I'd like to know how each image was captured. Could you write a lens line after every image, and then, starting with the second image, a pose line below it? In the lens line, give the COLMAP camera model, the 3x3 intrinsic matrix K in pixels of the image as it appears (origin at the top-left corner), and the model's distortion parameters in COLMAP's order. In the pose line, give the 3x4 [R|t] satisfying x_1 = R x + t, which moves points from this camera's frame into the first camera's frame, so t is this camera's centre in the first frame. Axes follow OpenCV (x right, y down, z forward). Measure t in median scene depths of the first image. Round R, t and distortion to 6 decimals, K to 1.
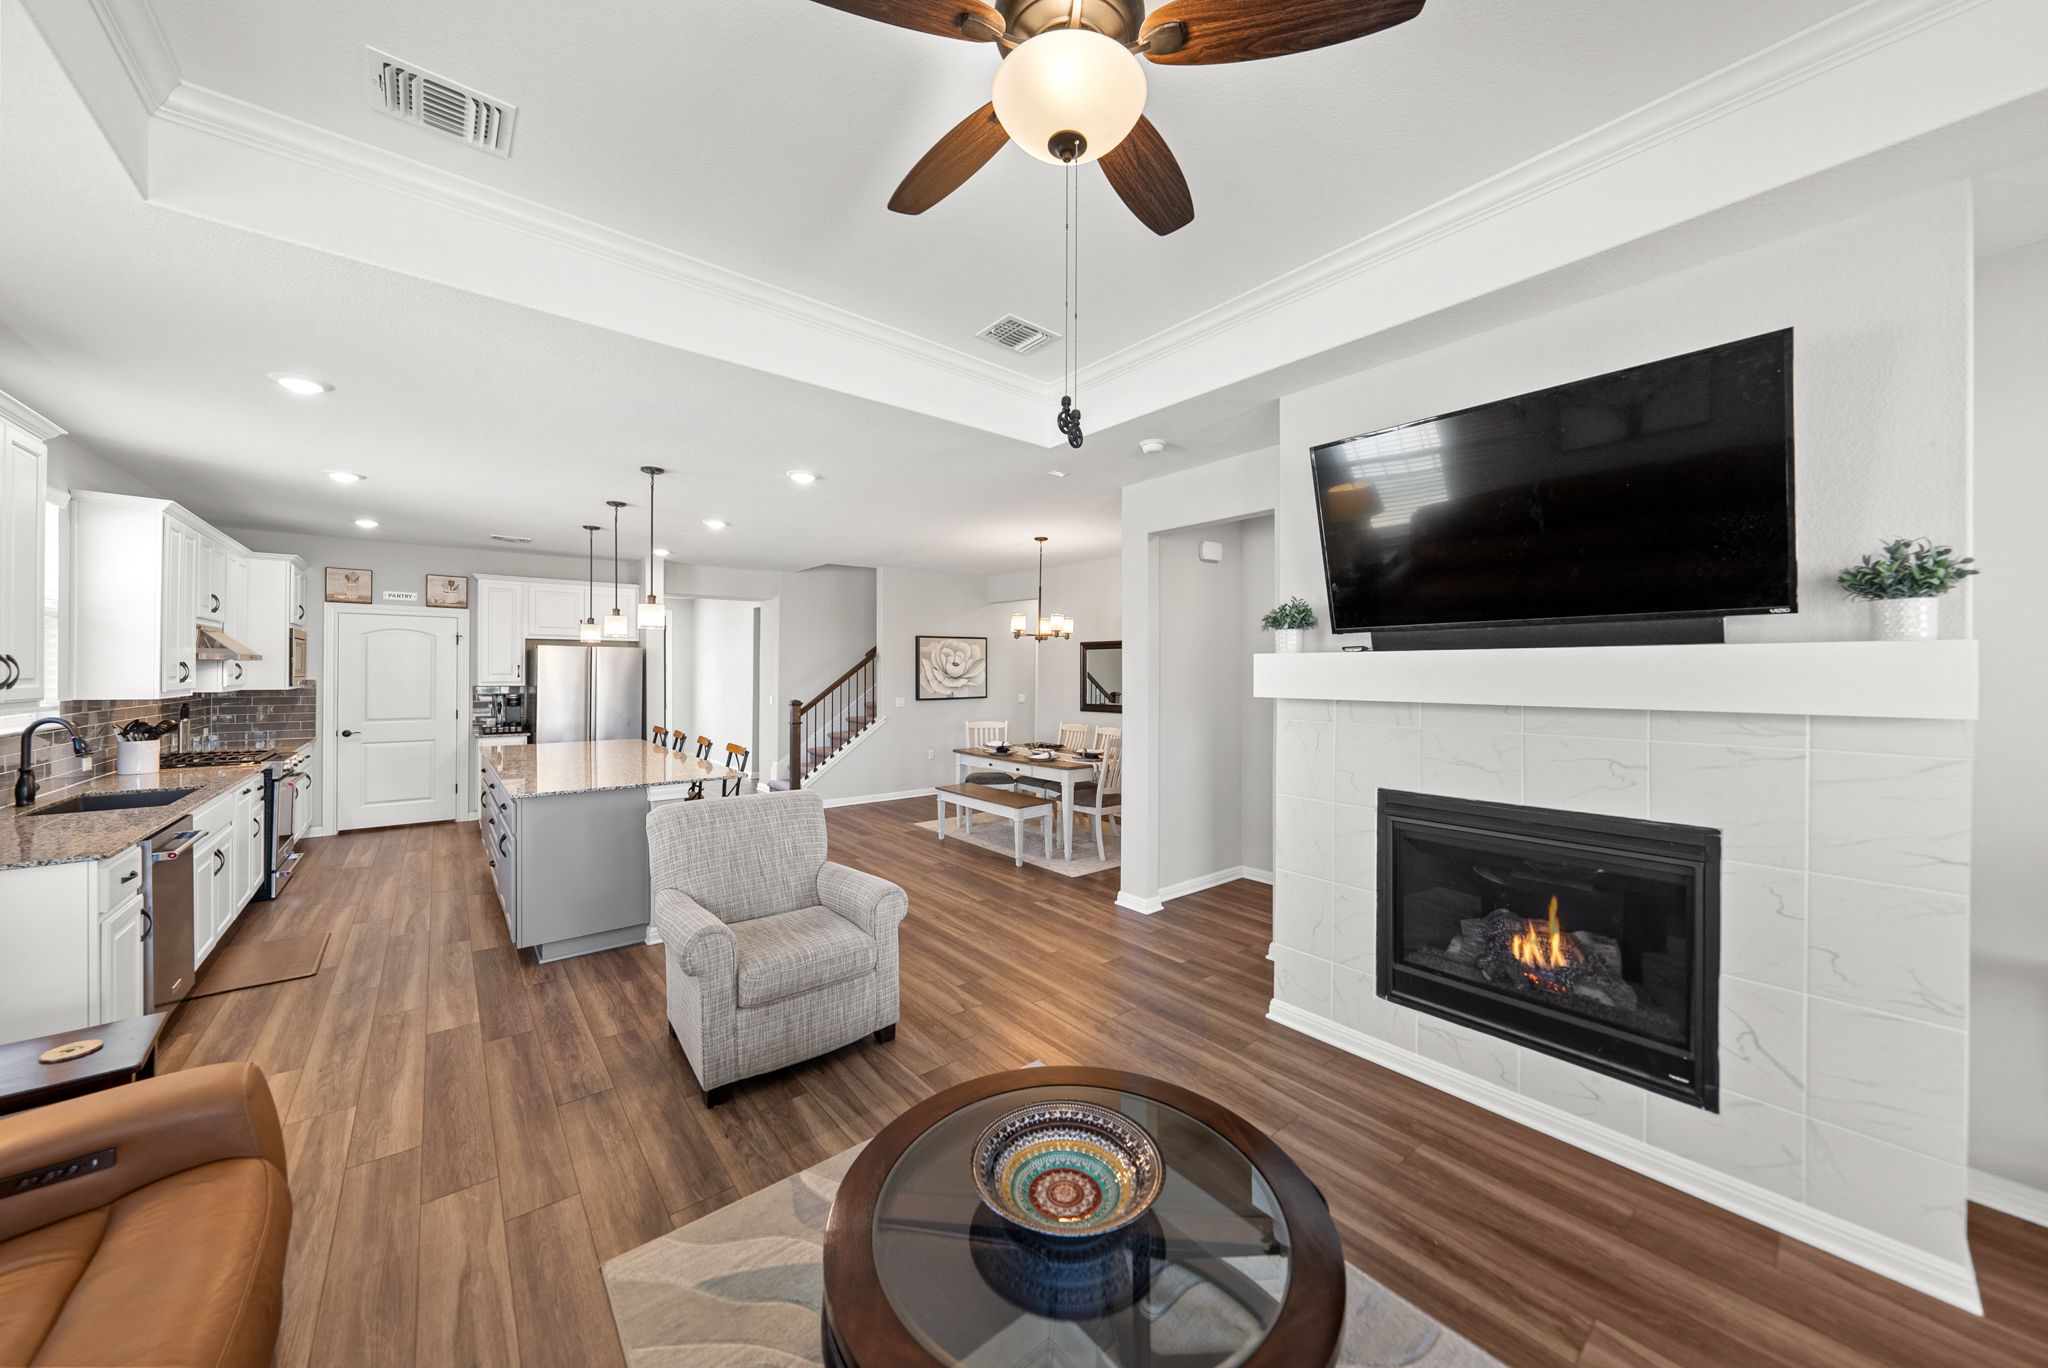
lens RADIAL K [[712.6, 0, 1029.5], [0, 712.6, 671.2], [0, 0, 1]] dist [-0.005718, 0.000486]
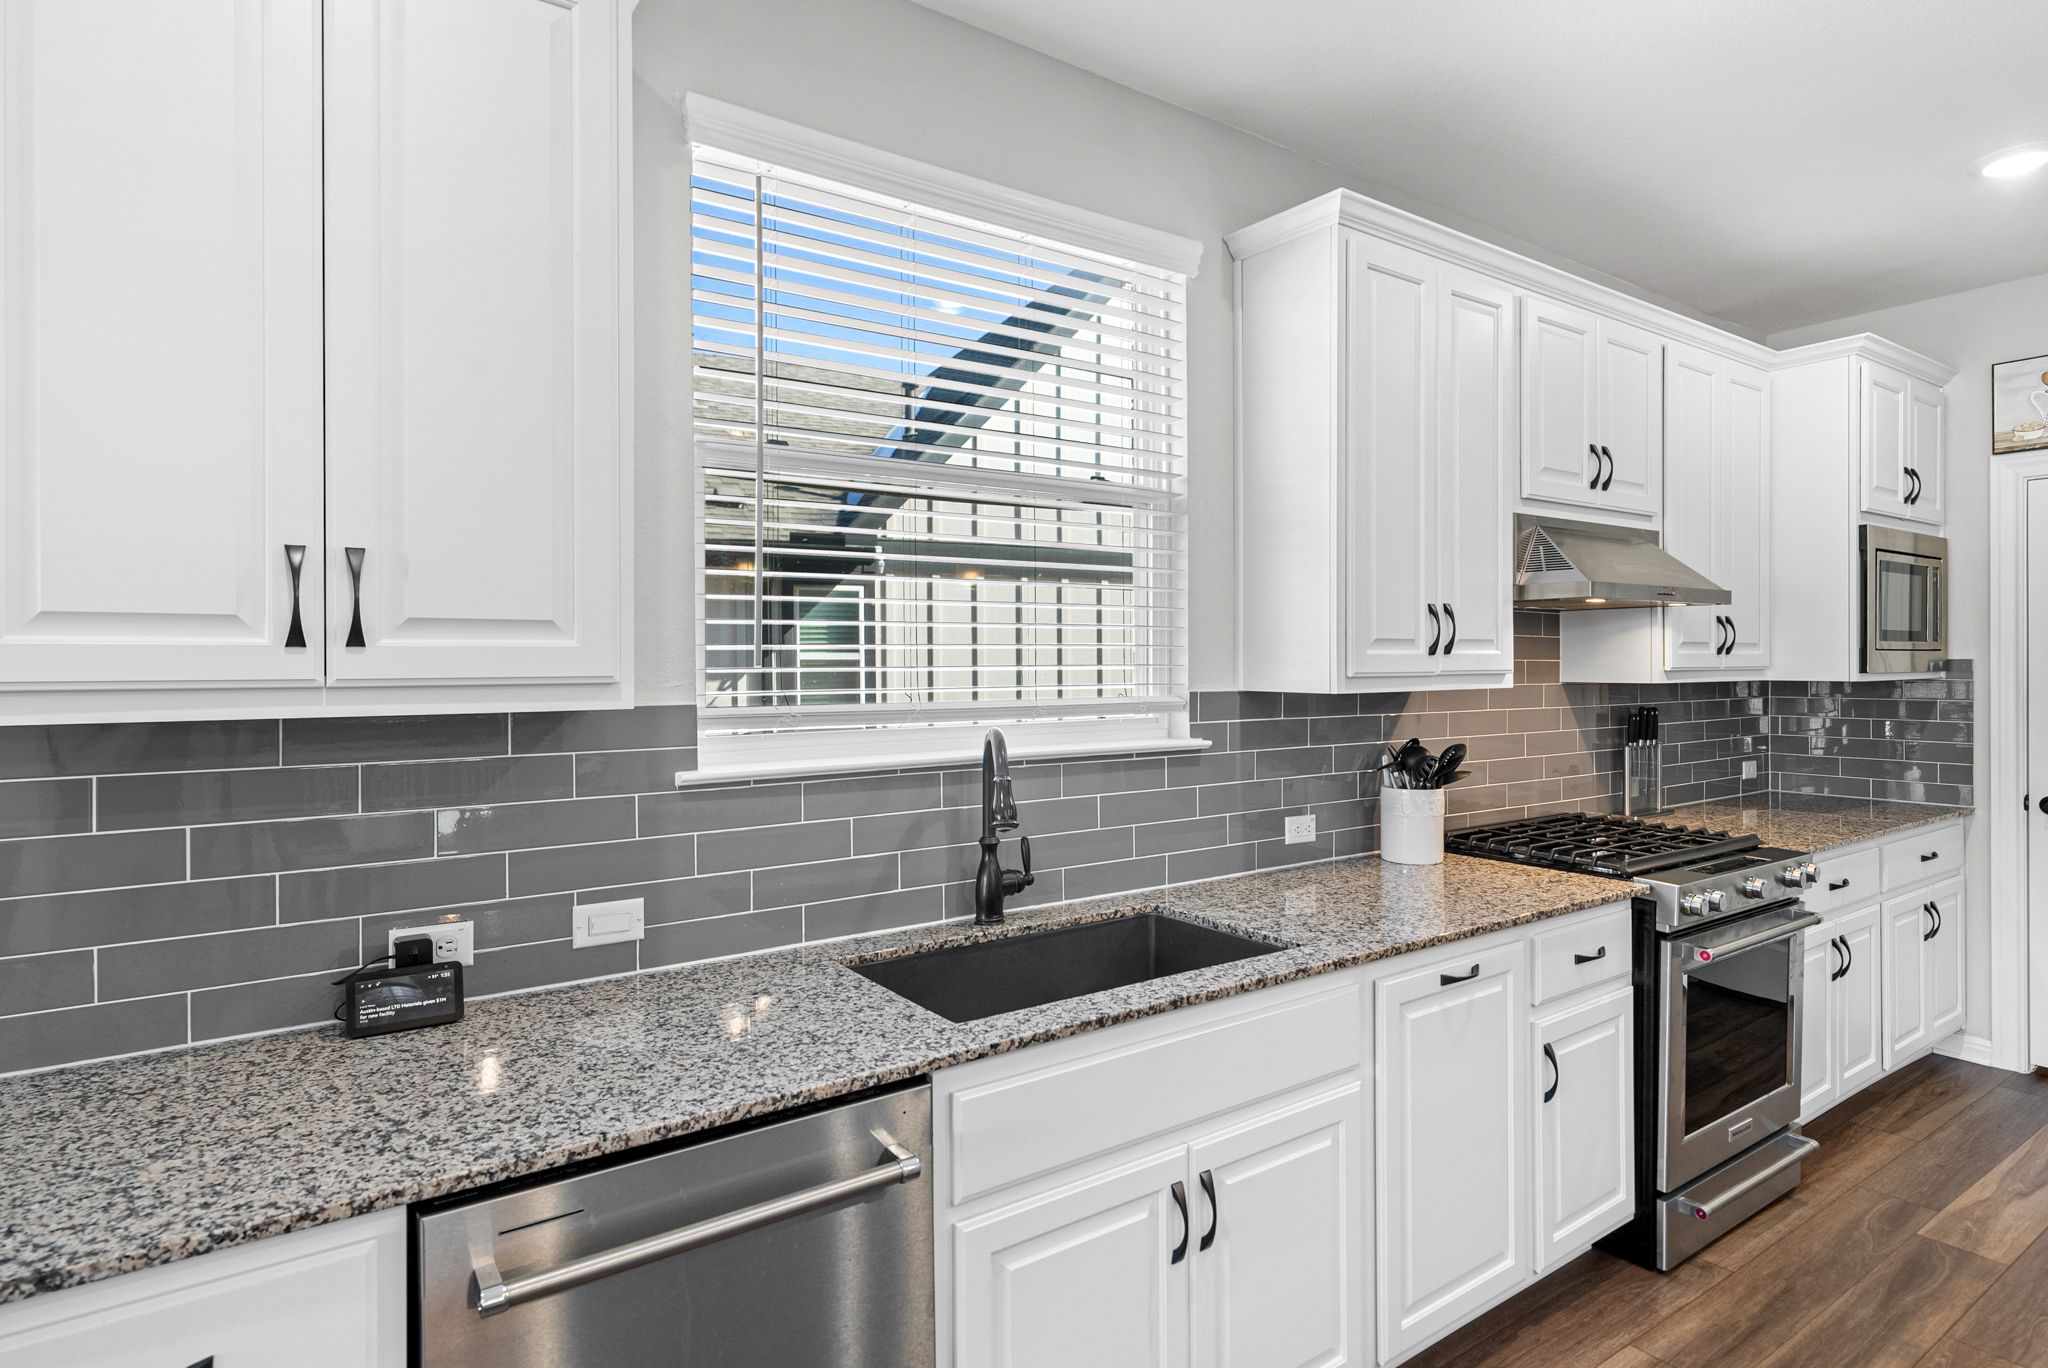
lens RADIAL K [[1087.4, 0, 1042.9], [0, 1087.4, 666.8], [0, 0, 1]] dist [0.002783, -0.000026]
pose [[-0.082202, -0.005284, -0.996602, -0.502640], [0.007361, 0.999955, -0.005908, 0.022282], [0.996588, -0.007821, -0.082160, 0.739639]]
